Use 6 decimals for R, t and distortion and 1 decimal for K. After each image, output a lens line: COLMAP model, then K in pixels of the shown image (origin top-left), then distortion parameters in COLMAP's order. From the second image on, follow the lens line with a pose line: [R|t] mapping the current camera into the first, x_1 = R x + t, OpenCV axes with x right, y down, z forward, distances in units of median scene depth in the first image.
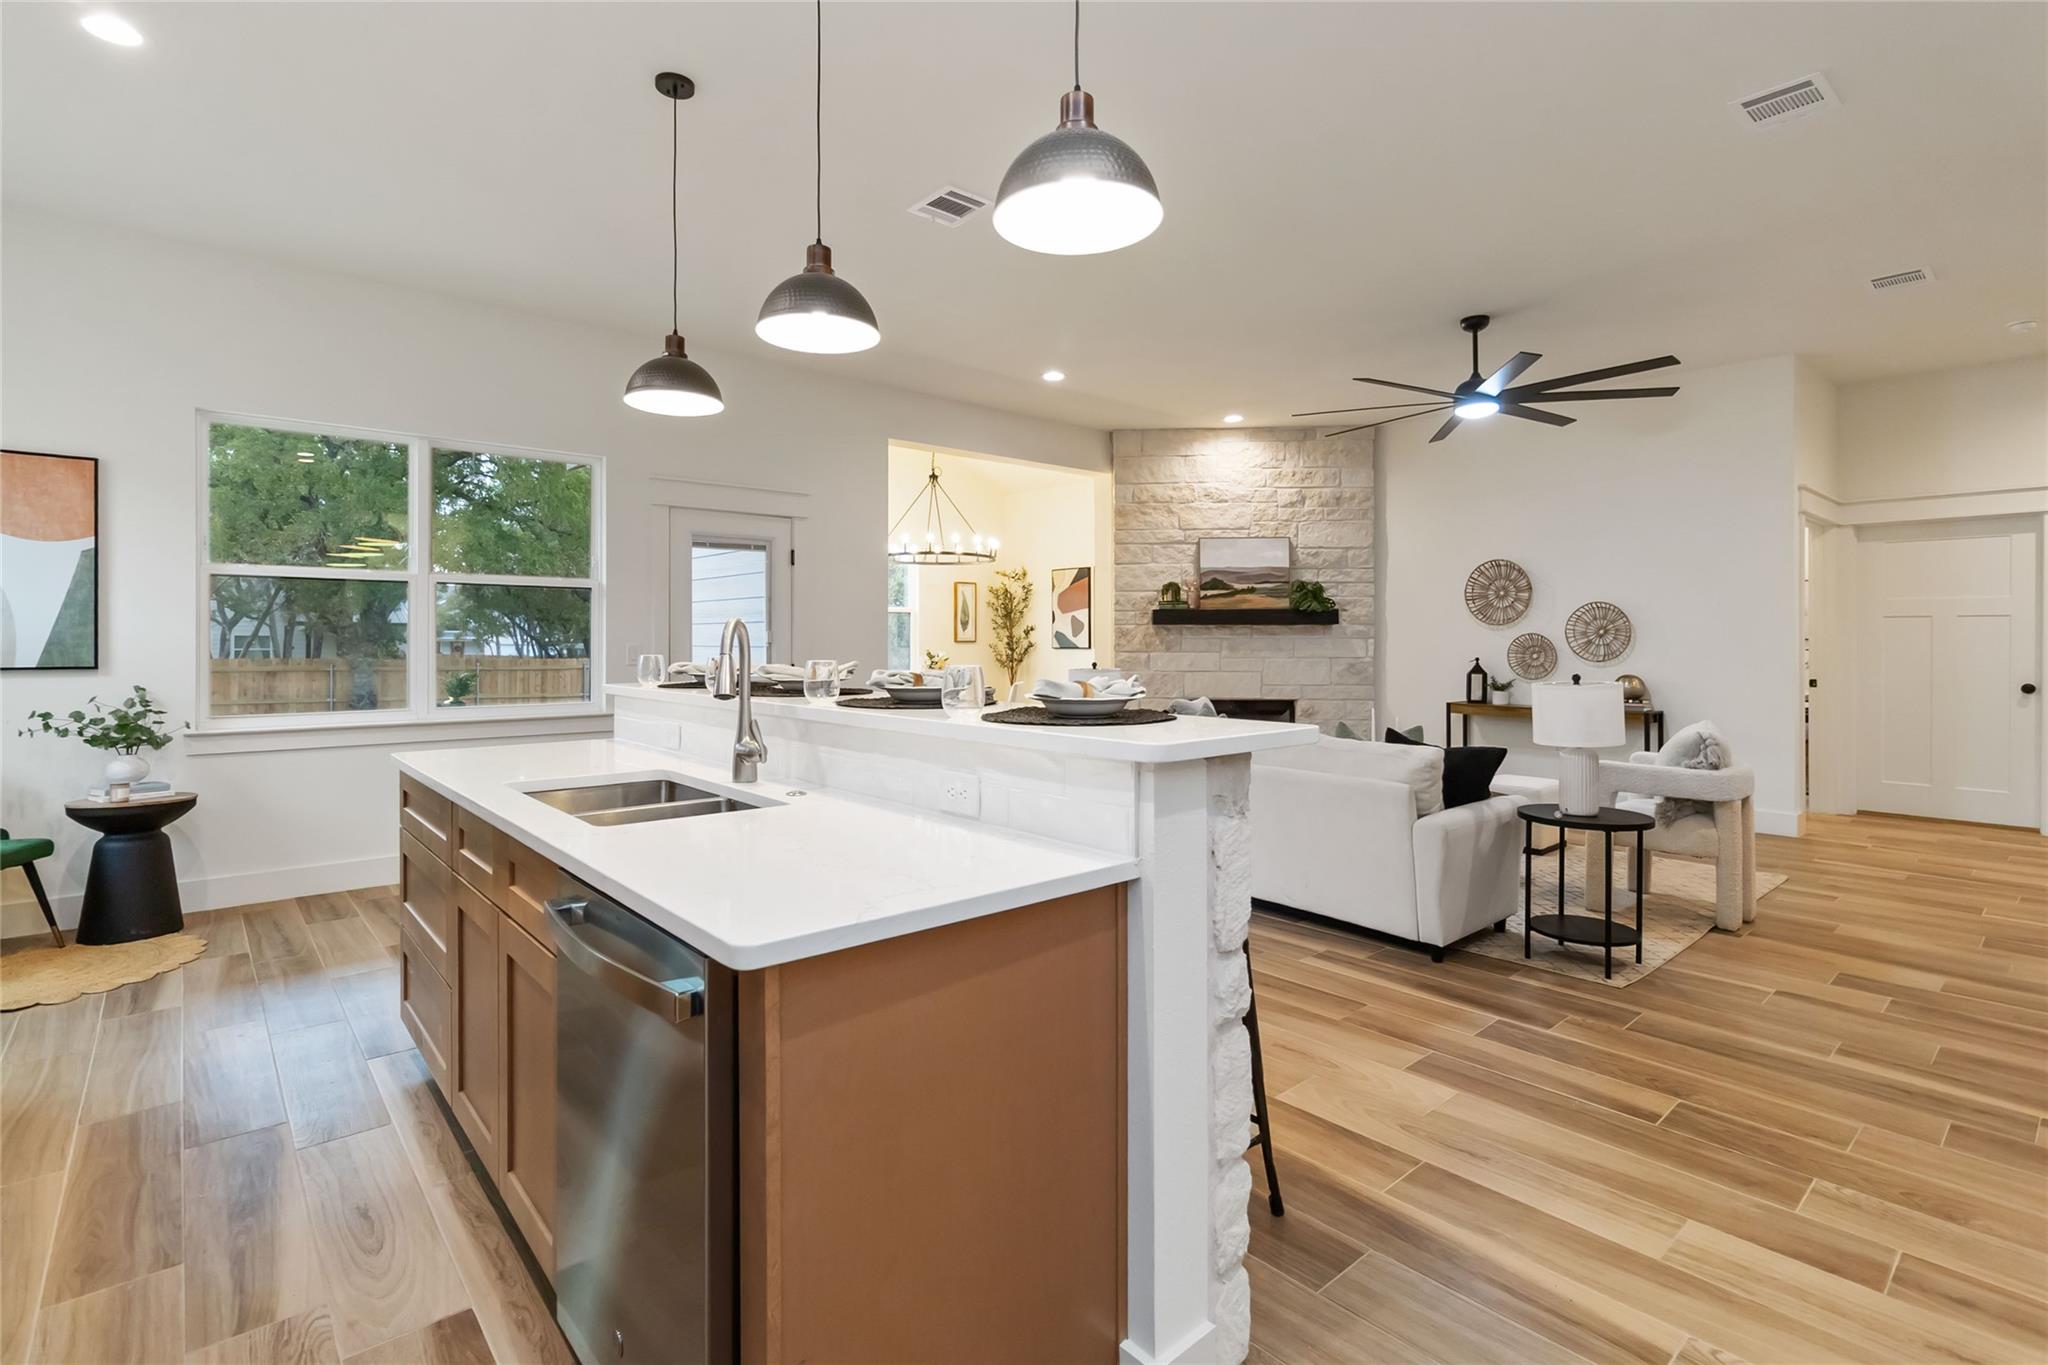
lens RADIAL K [[967.6, 0, 1039.8], [0, 967.6, 644.8], [0, 0, 1]] dist [0.002055, 0.001429]
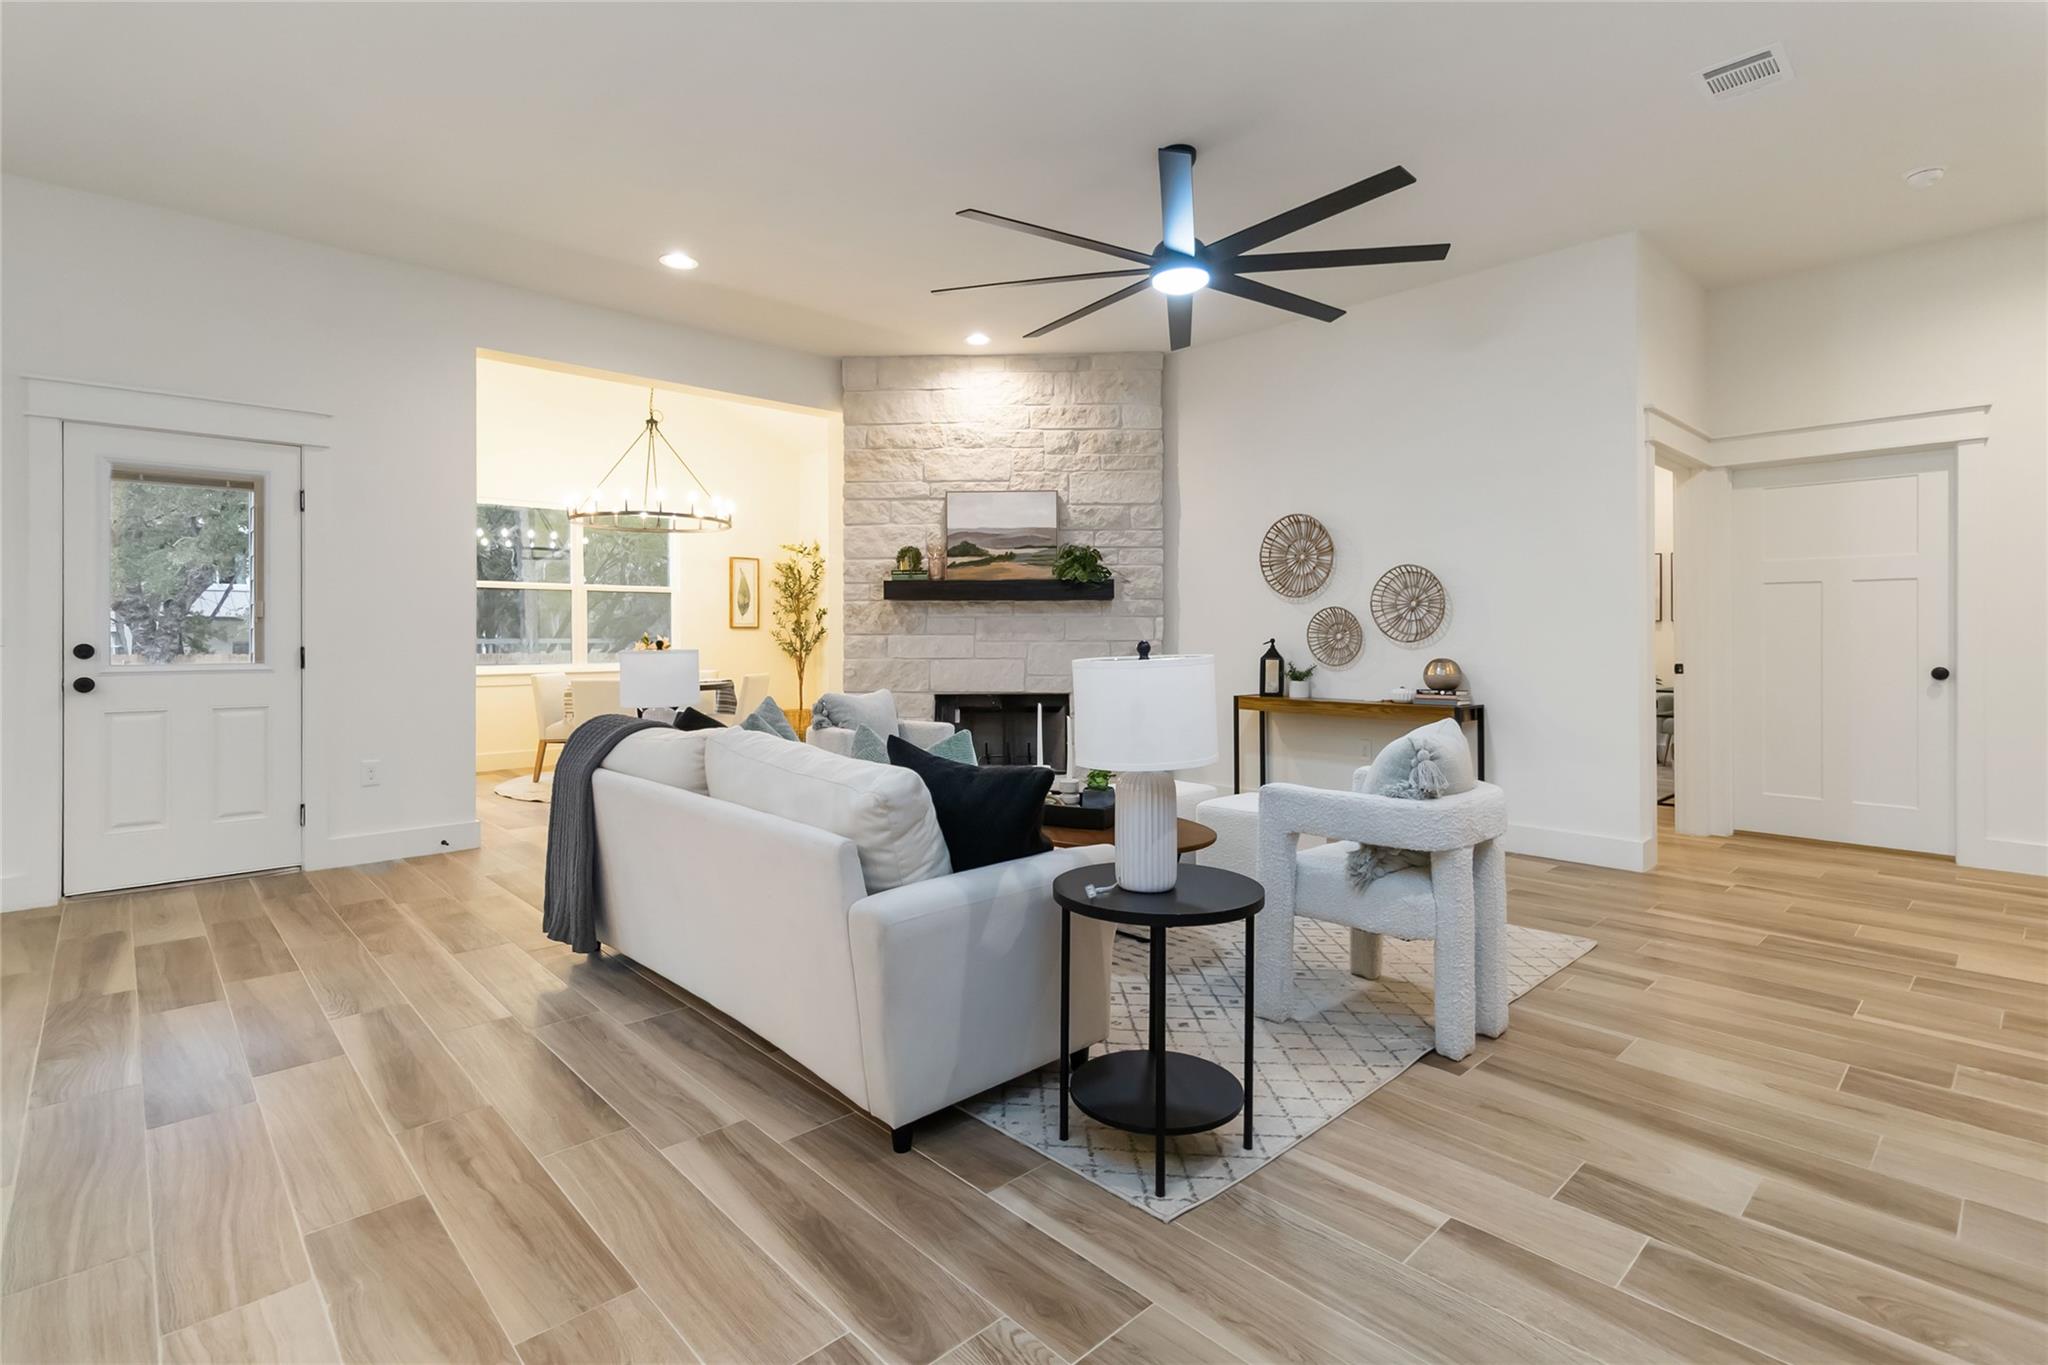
lens RADIAL K [[967.6, 0, 1038.9], [0, 967.6, 642.2], [0, 0, 1]] dist [0.002055, 0.001429]
pose [[0.999460, -0.002587, 0.032756, 0.240087], [0.002573, 0.999997, 0.000478, 0.015594], [-0.032757, -0.000393, 0.999463, 0.219262]]
